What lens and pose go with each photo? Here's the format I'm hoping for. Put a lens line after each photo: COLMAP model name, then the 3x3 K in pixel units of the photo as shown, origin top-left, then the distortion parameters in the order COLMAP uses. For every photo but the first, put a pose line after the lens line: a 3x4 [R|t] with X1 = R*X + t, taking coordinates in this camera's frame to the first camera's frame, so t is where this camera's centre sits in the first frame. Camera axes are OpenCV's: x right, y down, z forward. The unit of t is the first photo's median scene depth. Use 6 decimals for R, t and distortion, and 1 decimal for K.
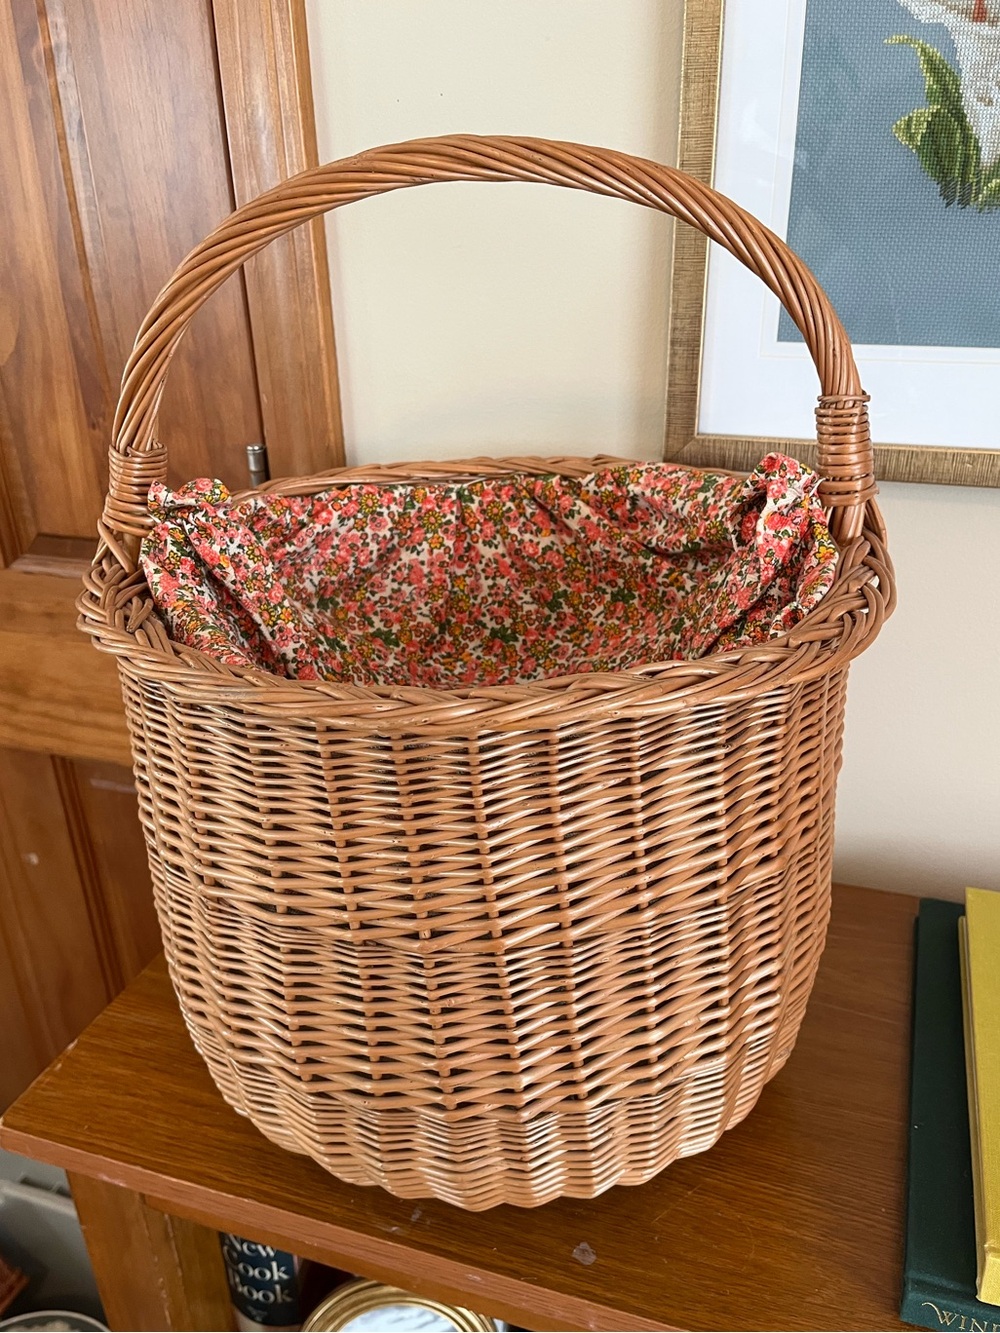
lens RADIAL K [[1056.0, 0, 545.0], [0, 1056.0, 700.6], [0, 0, 1]] dist [0.003594, -0.000393]
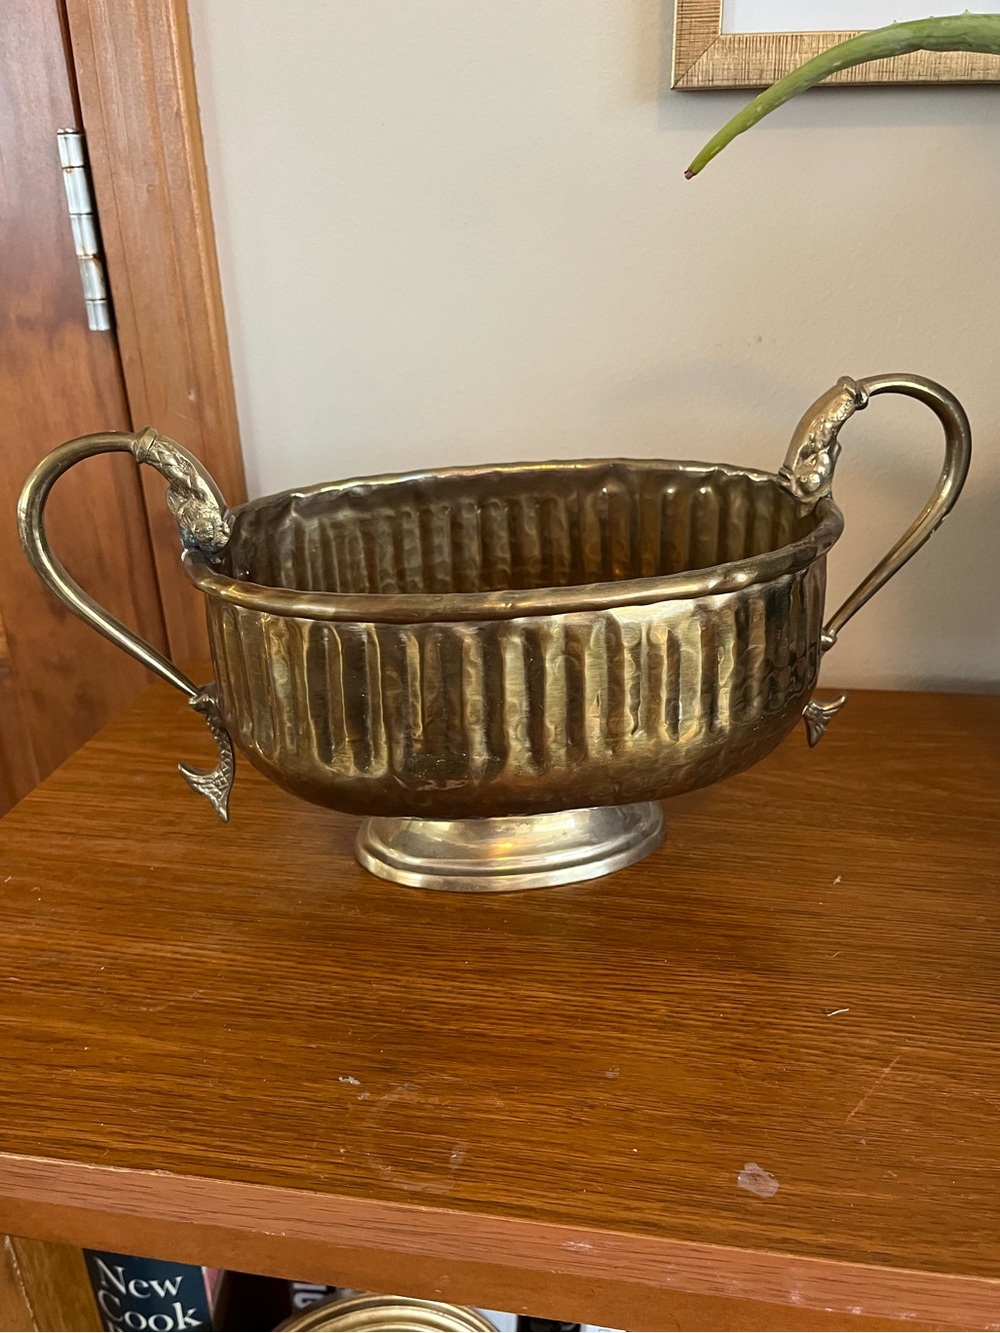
lens RADIAL K [[1029.6, 0, 493.7], [0, 1029.6, 728.8], [0, 0, 1]] dist [0.008933, -0.024473]
pose [[0.989025, -0.071183, 0.129473, -0.152130], [0.073842, 0.997144, -0.015841, 0.249980], [-0.127975, 0.025228, 0.991456, 0.409489]]
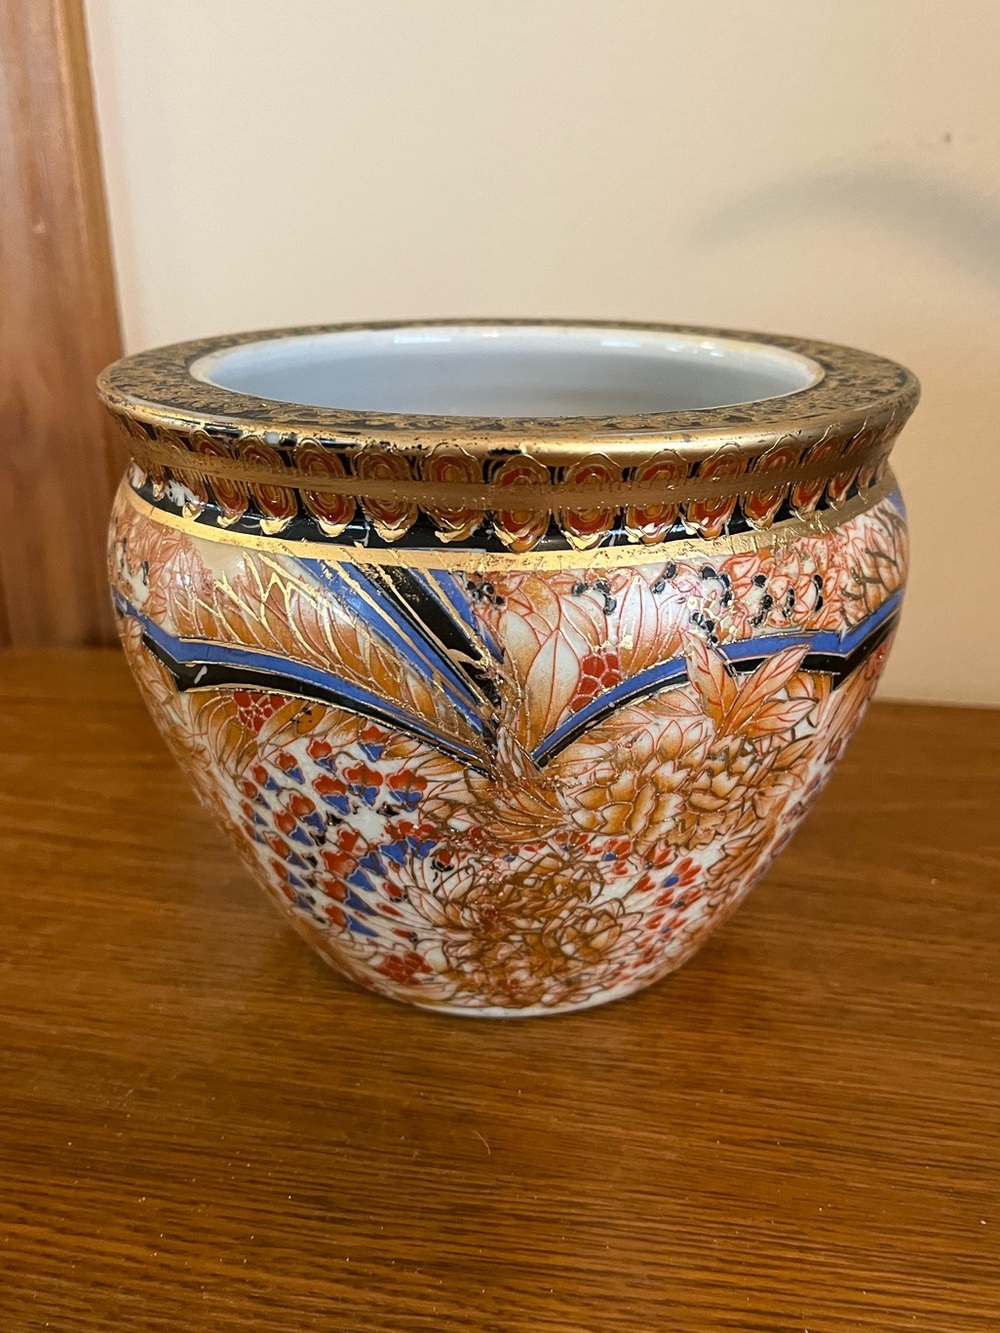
lens RADIAL K [[1175.7, 0, 513.5], [0, 1175.7, 668.2], [0, 0, 1]] dist [-0.000211, 0.010253]
pose [[0.991695, -0.036014, 0.123467, -0.100147], [0.049989, 0.992447, -0.112030, 0.256579], [-0.118500, 0.117271, 0.986005, 0.698046]]
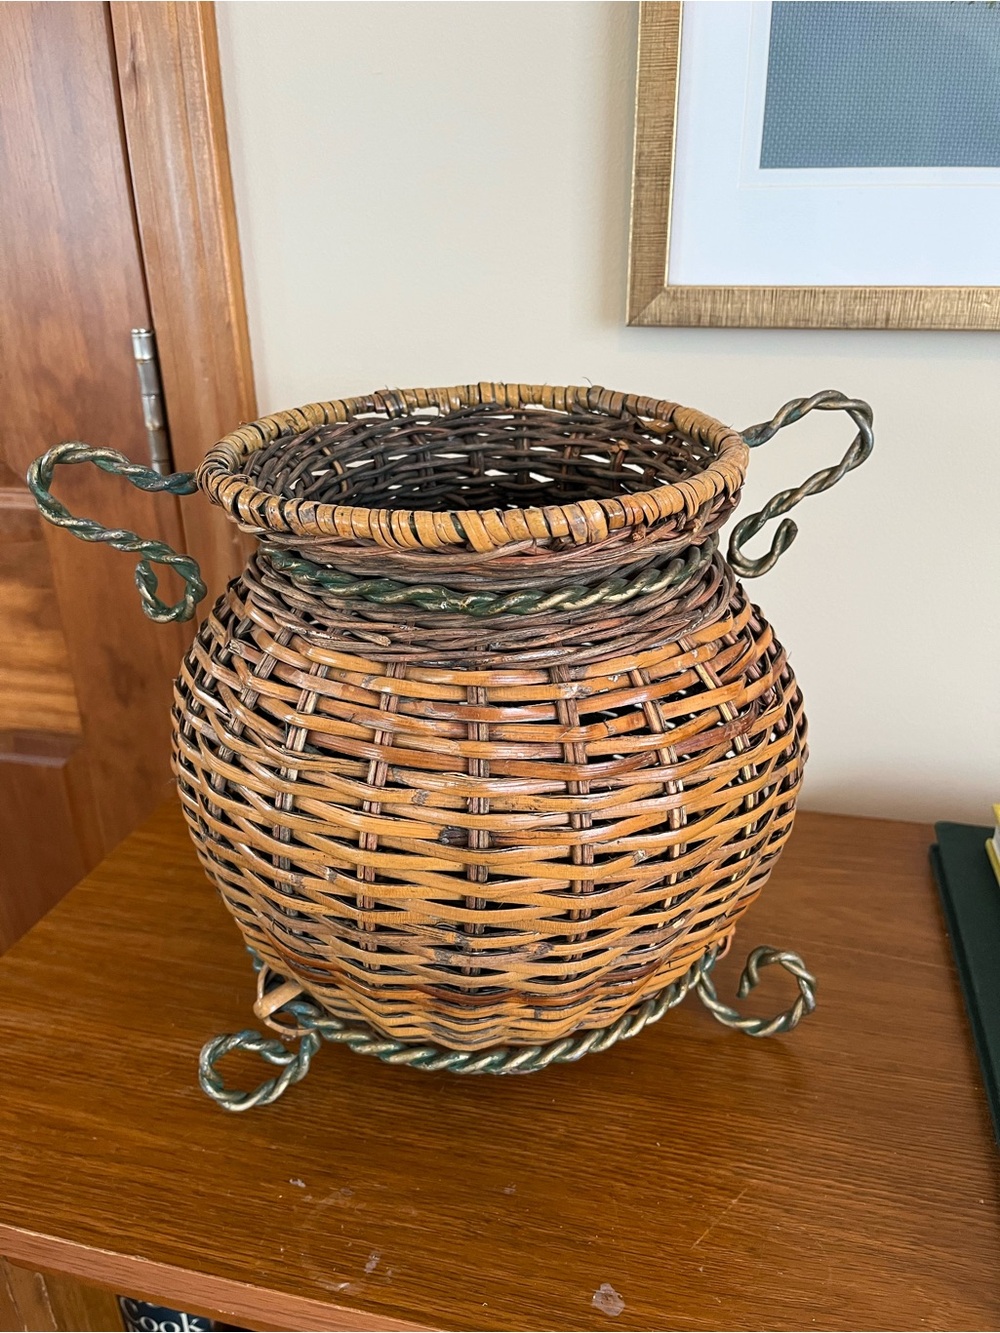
lens RADIAL K [[945.7, 0, 522.2], [0, 945.7, 664.6], [0, 0, 1]] dist [0.072746, -0.105388]
pose [[0.995634, -0.031675, 0.087804, -0.060800], [0.036173, 0.998088, -0.050119, 0.107343], [-0.086048, 0.053077, 0.994876, 0.300260]]
